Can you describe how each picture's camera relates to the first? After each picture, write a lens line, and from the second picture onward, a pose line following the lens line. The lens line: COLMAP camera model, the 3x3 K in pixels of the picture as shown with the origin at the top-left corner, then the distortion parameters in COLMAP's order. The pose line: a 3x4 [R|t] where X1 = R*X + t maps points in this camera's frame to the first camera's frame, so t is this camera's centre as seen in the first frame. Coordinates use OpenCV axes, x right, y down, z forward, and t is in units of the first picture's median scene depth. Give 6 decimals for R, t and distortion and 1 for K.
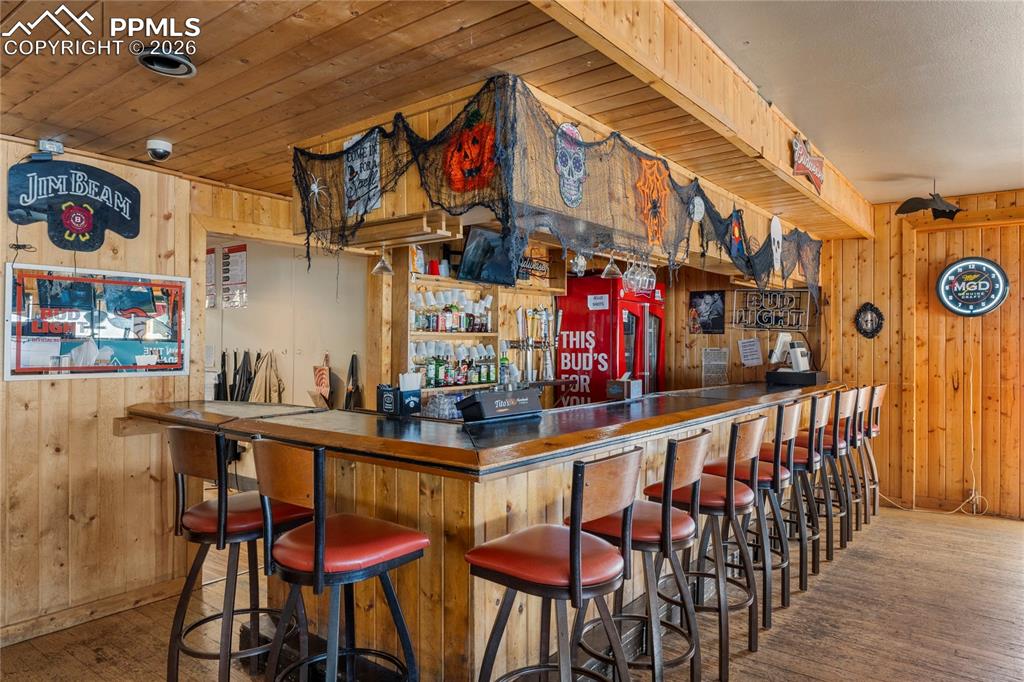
lens RADIAL K [[657.9, 0, 513.4], [0, 657.9, 341.4], [0, 0, 1]] dist [0.004644, 0.000734]
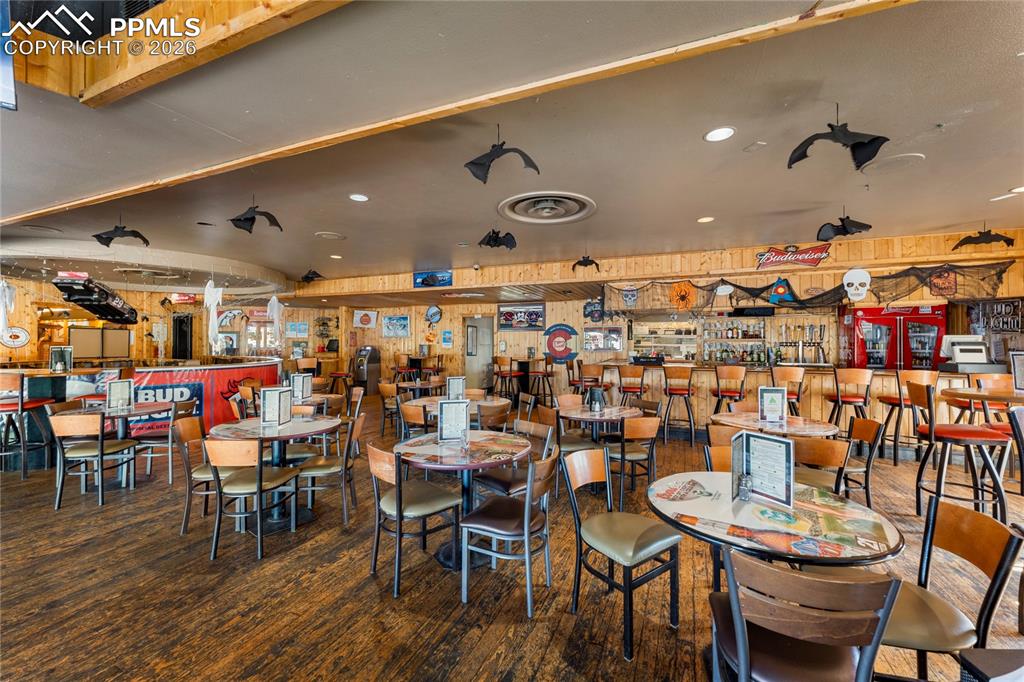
lens RADIAL K [[415.6, 0, 515.3], [0, 415.6, 342.7], [0, 0, 1]] dist [-0.008350, 0.001292]
pose [[0.253769, -0.003795, -0.967257, 1.042165], [0.002291, 0.999992, -0.003323, 0.002801], [0.967262, -0.001372, 0.253776, -0.118357]]
